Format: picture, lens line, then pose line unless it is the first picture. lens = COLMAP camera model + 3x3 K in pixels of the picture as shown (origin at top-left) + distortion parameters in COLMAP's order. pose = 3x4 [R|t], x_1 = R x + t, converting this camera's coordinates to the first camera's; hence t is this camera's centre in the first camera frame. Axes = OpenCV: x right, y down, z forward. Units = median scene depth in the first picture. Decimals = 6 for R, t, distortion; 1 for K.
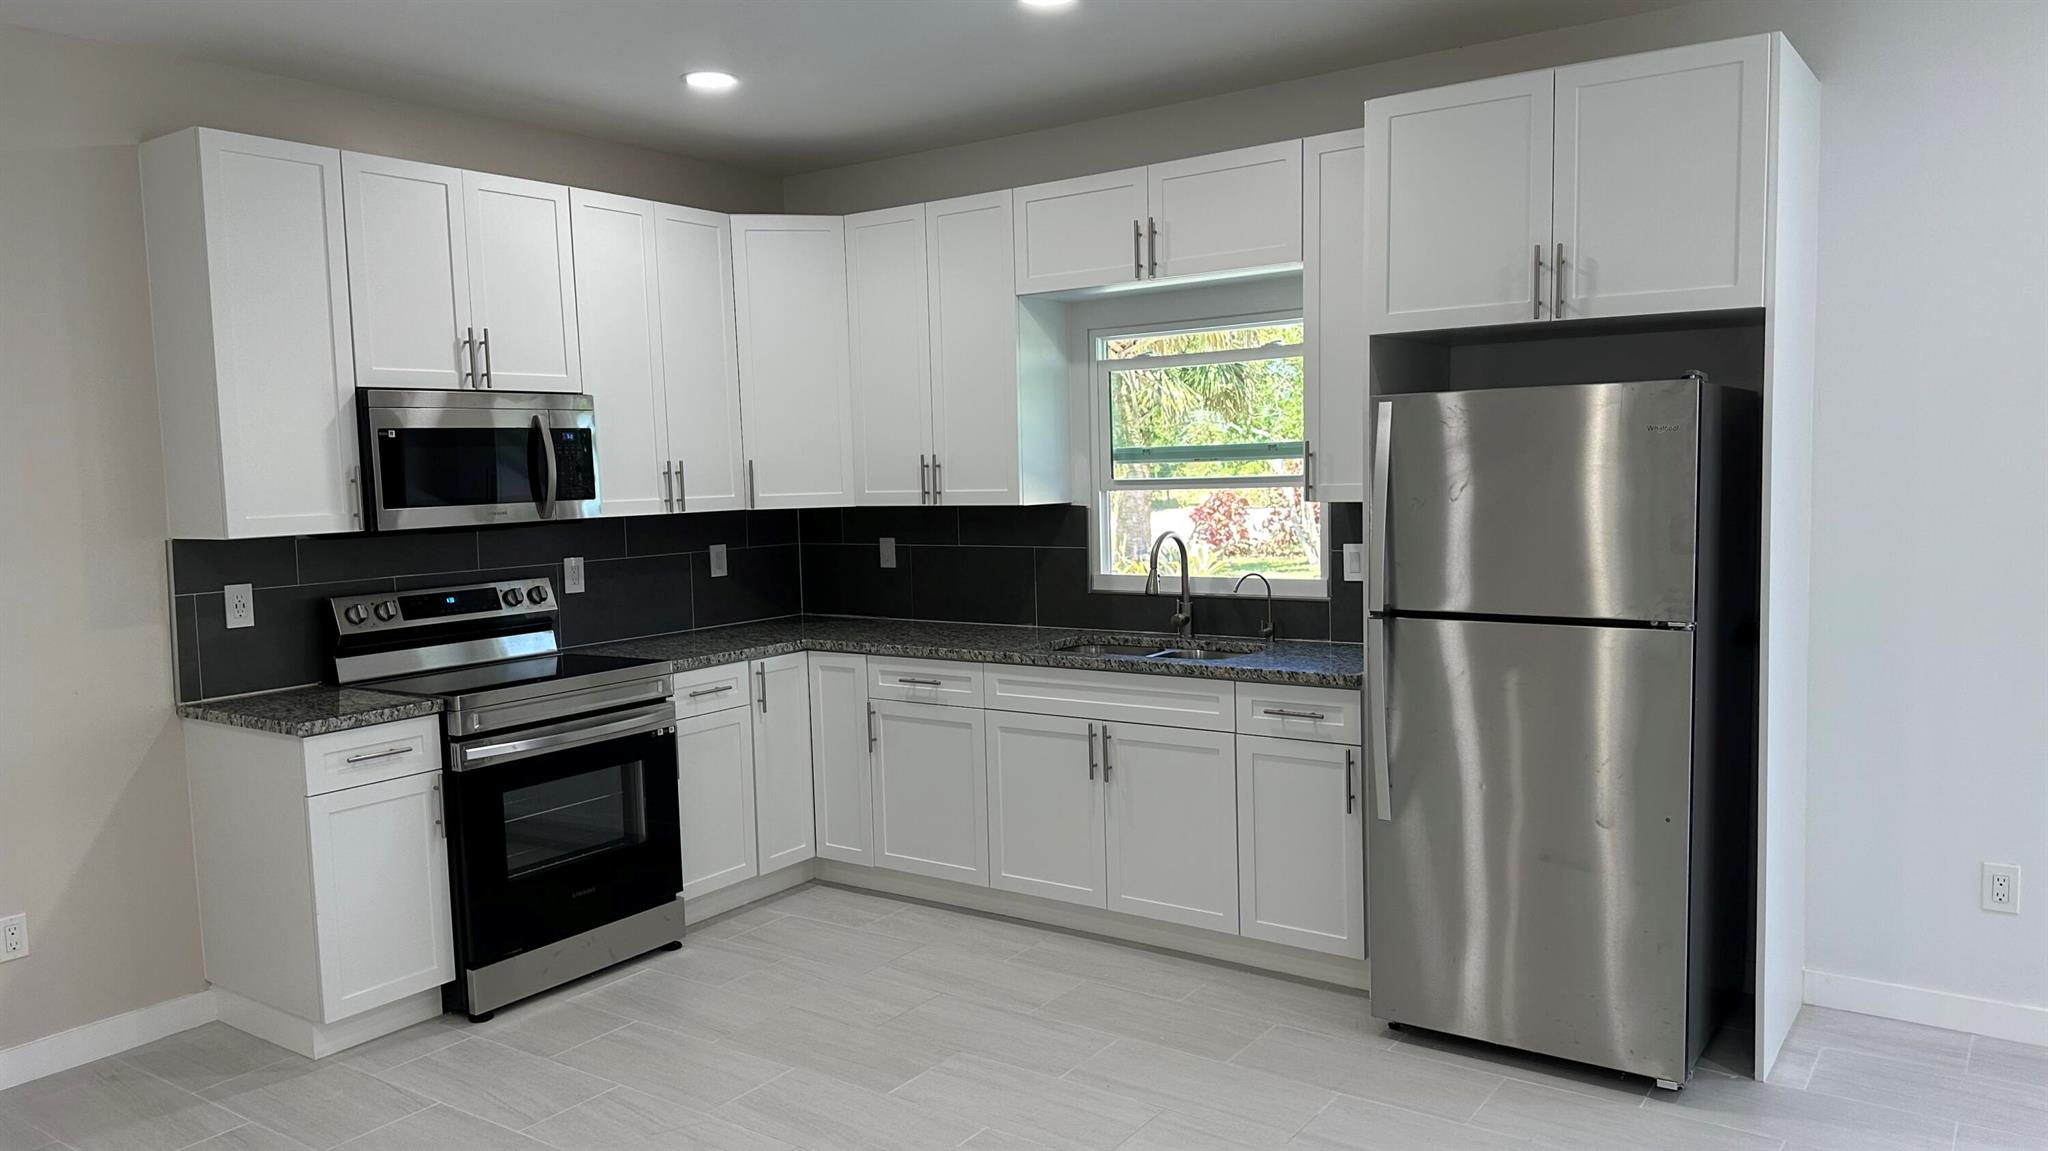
lens RADIAL K [[1429.5, 0, 1020.8], [0, 1429.5, 580.7], [0, 0, 1]] dist [0.168609, -0.308319]
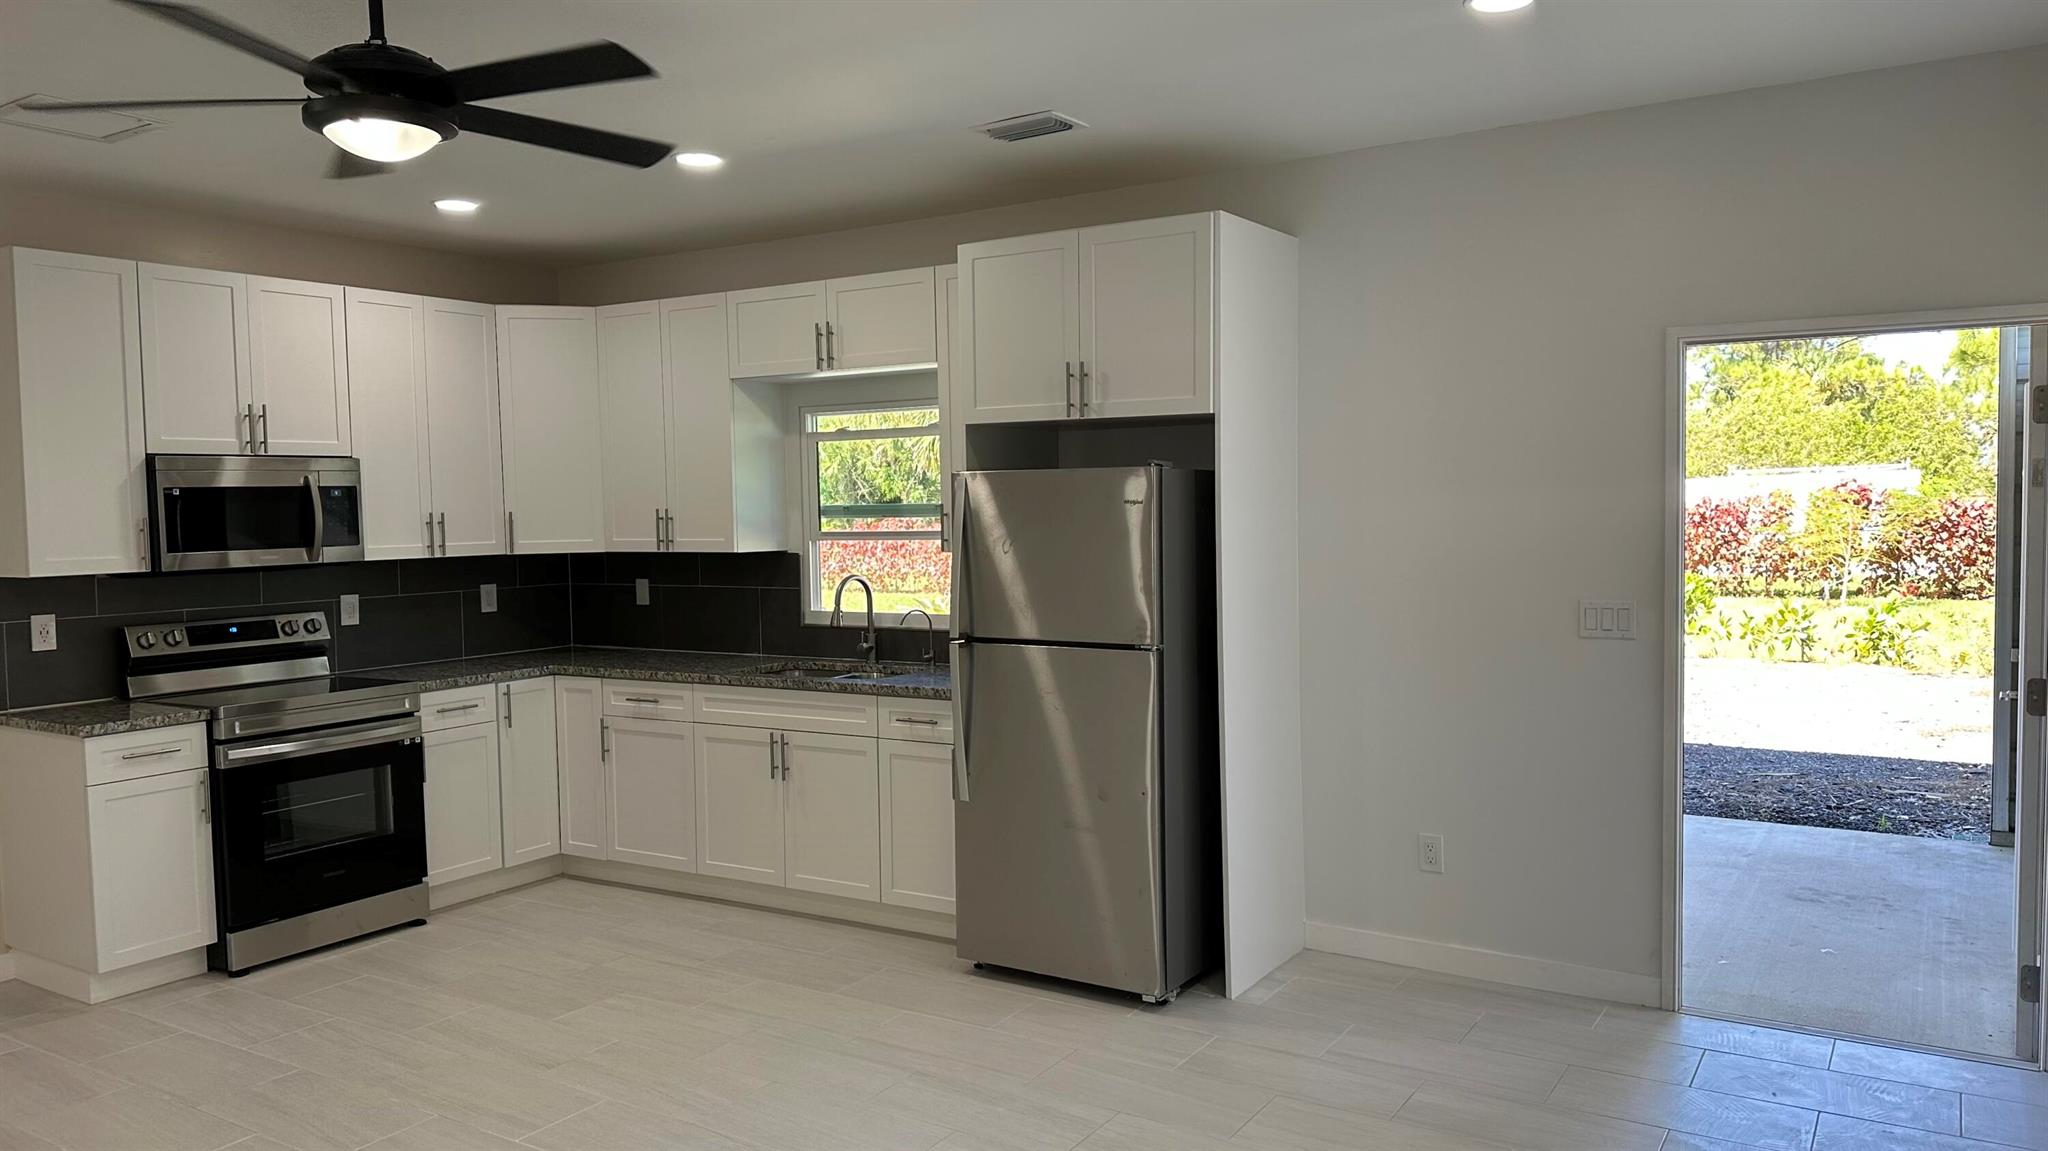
lens RADIAL K [[1459.1, 0, 1034.9], [0, 1459.1, 569.3], [0, 0, 1]] dist [0.095242, -0.129546]
pose [[0.998314, 0.006445, 0.057686, 0.192882], [-0.004222, 0.999247, -0.038575, 0.007998], [-0.057892, 0.038266, 0.997589, -0.248104]]
